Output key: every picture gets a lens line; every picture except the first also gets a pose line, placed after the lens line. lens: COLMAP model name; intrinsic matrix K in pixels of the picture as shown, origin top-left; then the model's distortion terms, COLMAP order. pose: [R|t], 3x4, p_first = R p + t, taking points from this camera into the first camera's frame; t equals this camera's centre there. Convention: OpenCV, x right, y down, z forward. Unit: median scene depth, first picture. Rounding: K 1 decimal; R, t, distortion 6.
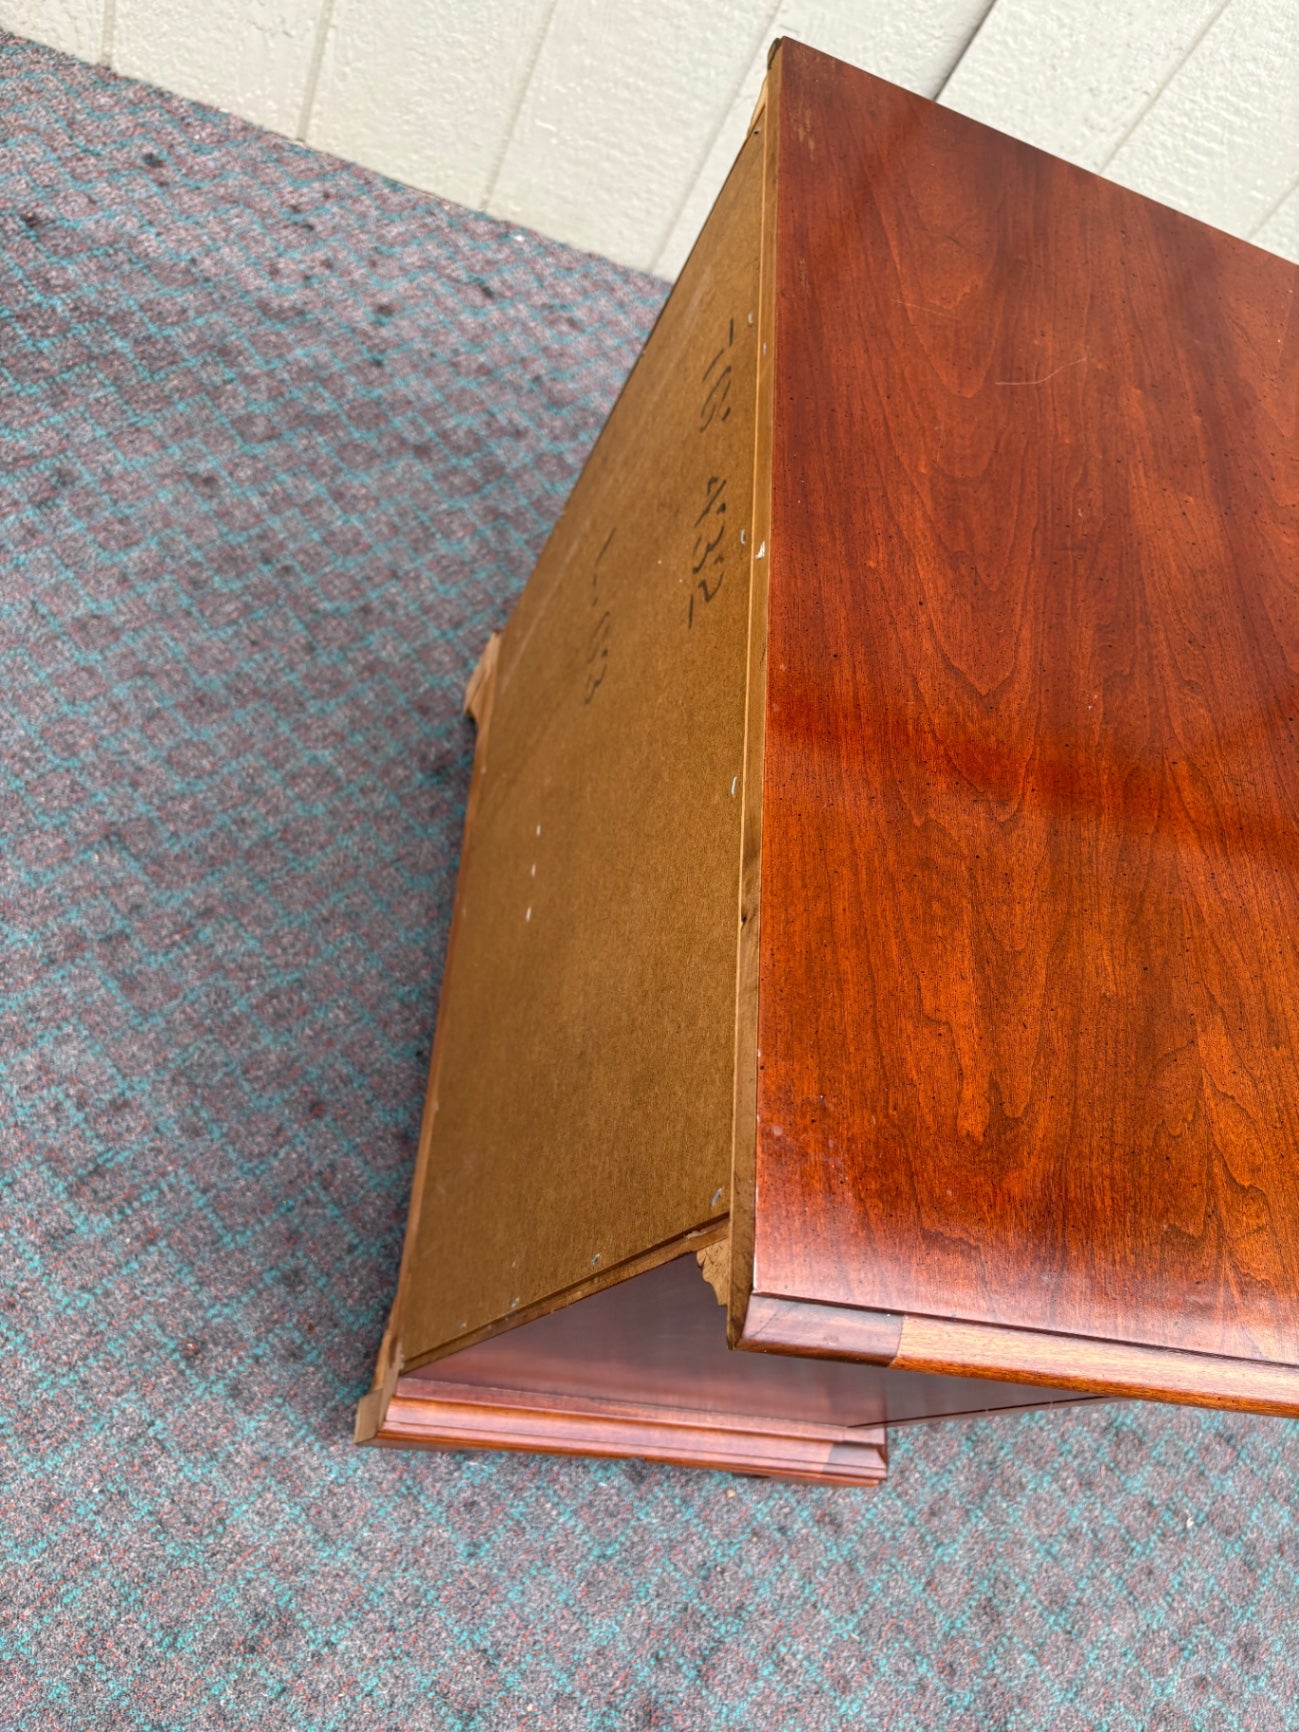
lens RADIAL K [[1315.6, 0, 631.4], [0, 1315.6, 882.3], [0, 0, 1]] dist [0.032441, -0.038747]
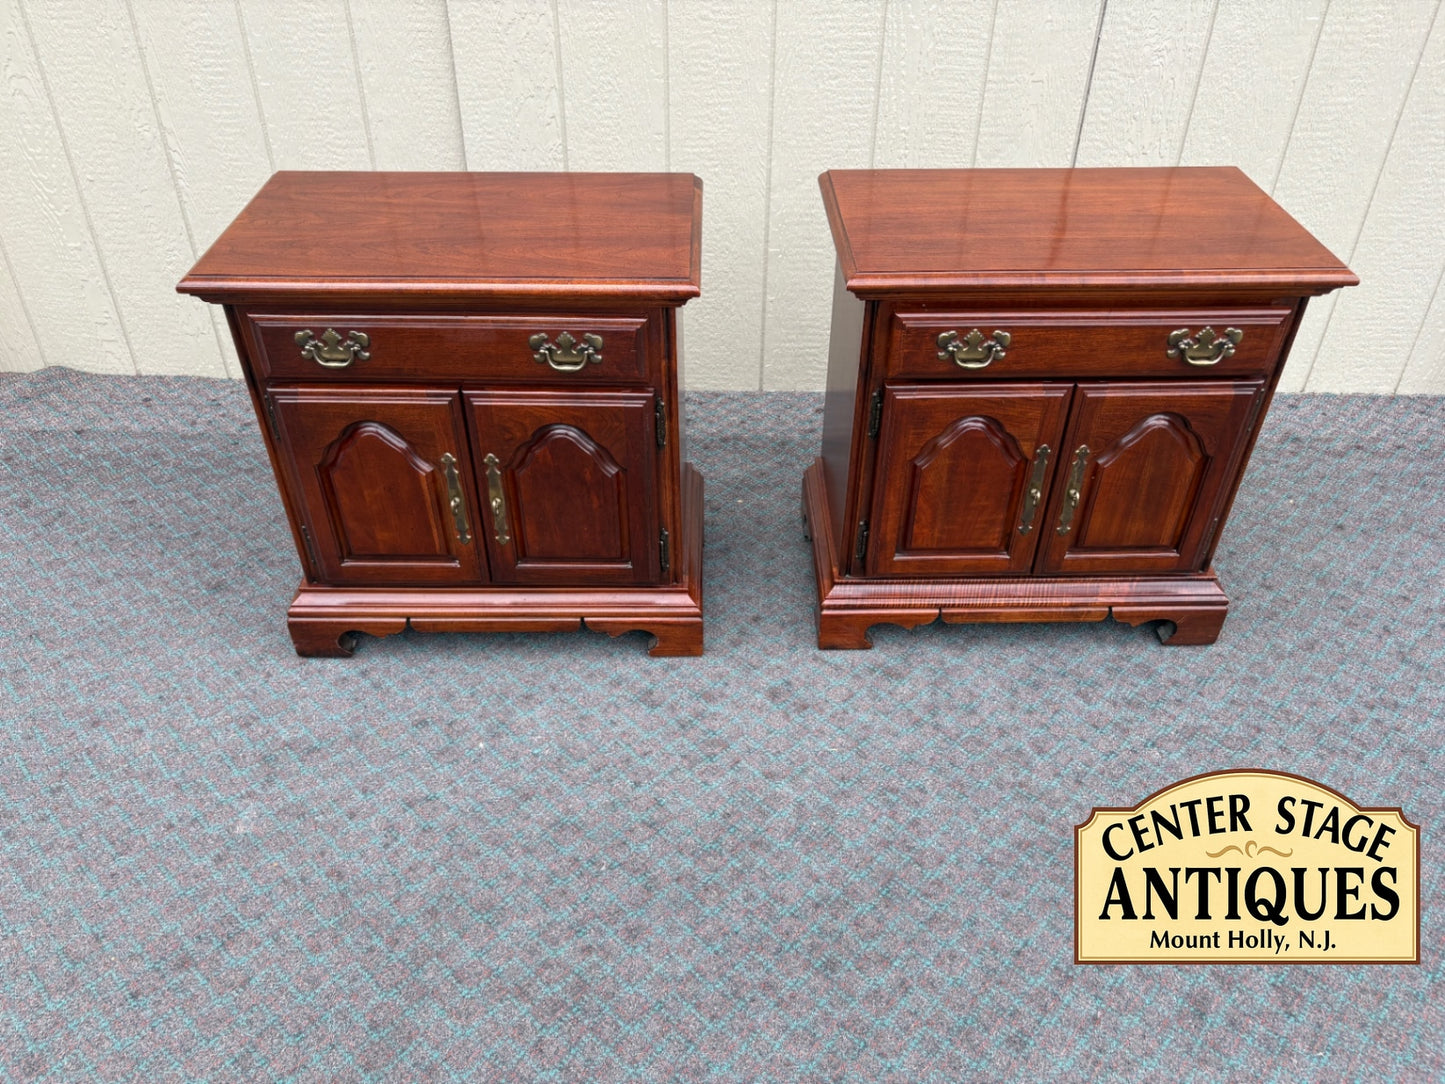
lens RADIAL K [[1097.6, 0, 717.9], [0, 1097.6, 558.4], [0, 0, 1]] dist [0.032441, -0.038747]
pose [[0.932710, -0.302143, -0.196880, 0.992560], [0.184819, 0.869279, -0.458471, 0.859392], [0.309667, 0.391233, 0.866627, -0.218728]]
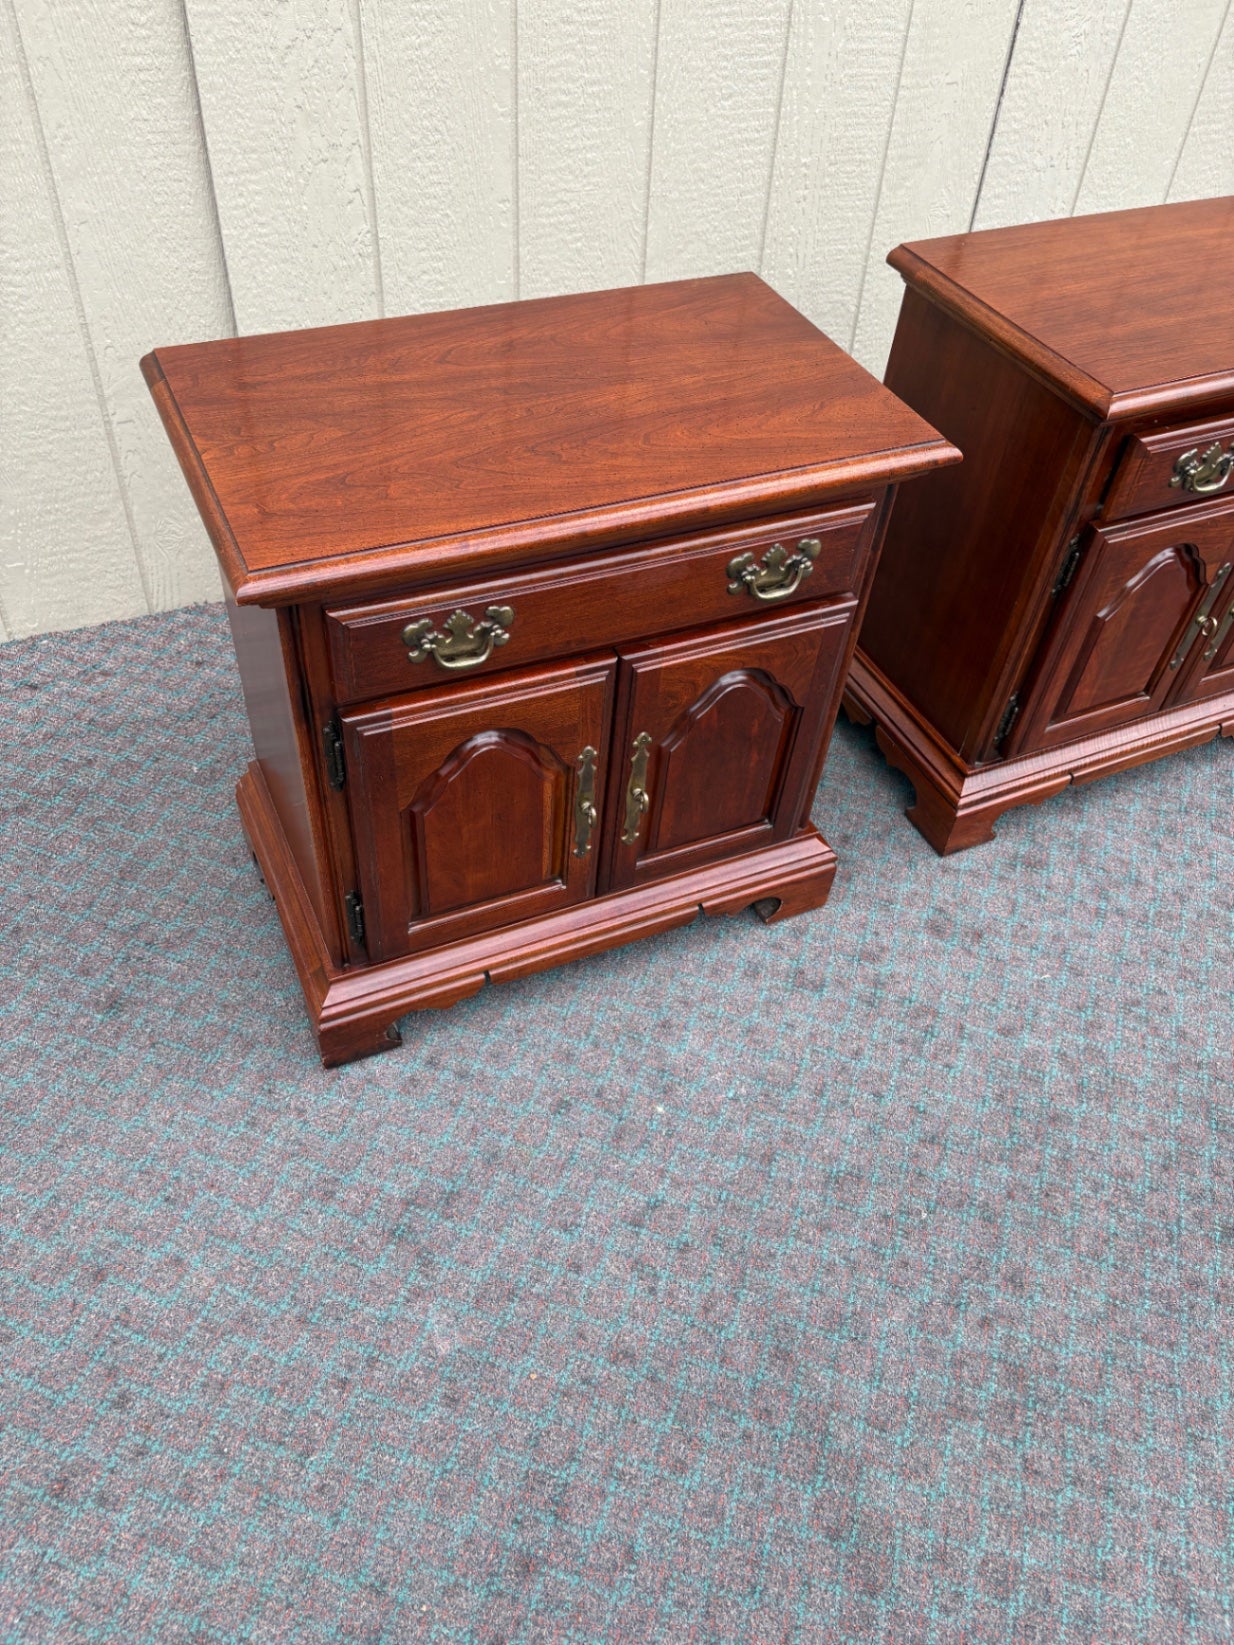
lens RADIAL K [[1249.5, 0, 612.1], [0, 1249.5, 843.9], [0, 0, 1]] dist [0.032441, -0.038747]
pose [[0.855073, -0.515319, 0.057420, 0.315502], [0.515684, 0.833639, -0.197777, 0.311109], [0.054051, 0.198724, 0.978564, -0.219072]]
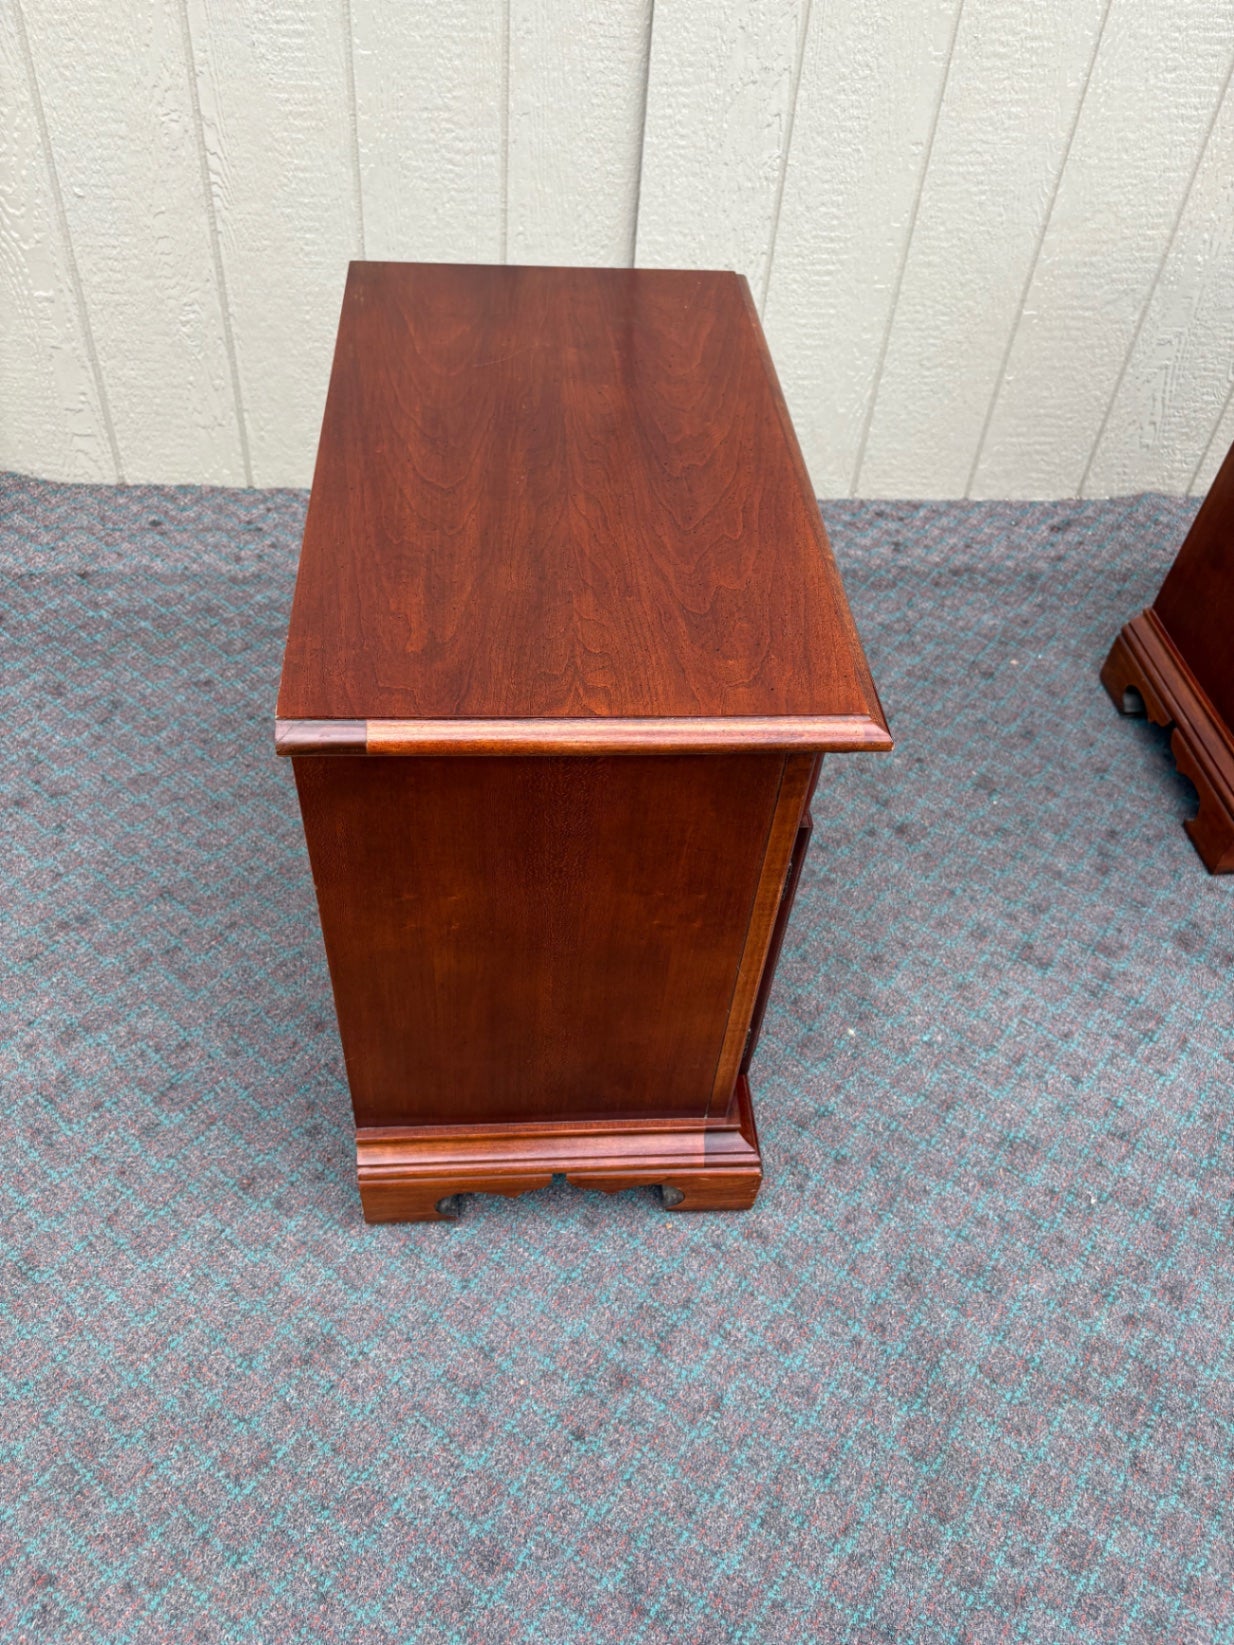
lens RADIAL K [[1249.5, 0, 602.2], [0, 1249.5, 840.5], [0, 0, 1]] dist [0.032441, -0.038747]
pose [[0.943902, -0.297886, -0.142523, 0.290746], [0.250118, 0.926714, -0.280433, 0.430123], [0.215615, 0.229054, 0.949234, -0.245561]]
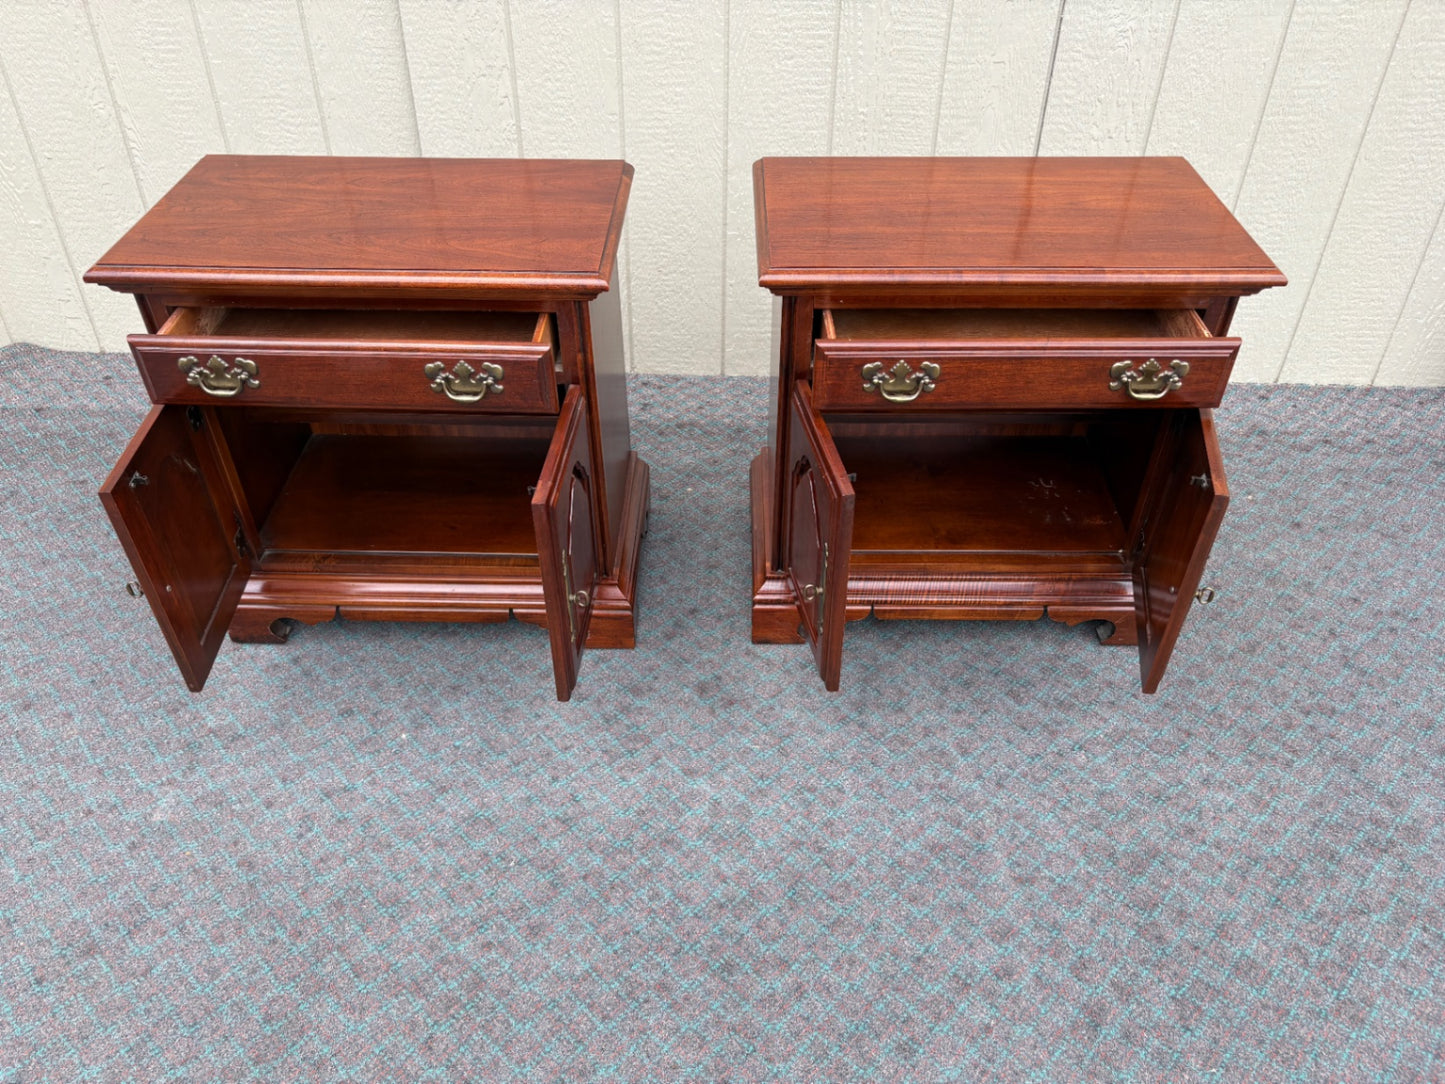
lens RADIAL K [[1097.6, 0, 720.2], [0, 1097.6, 556.0], [0, 0, 1]] dist [0.032441, -0.038747]
pose [[0.932136, -0.282540, -0.226481, 1.136972], [0.161590, 0.884283, -0.438101, 0.843830], [0.324055, 0.371773, 0.869927, -0.176482]]
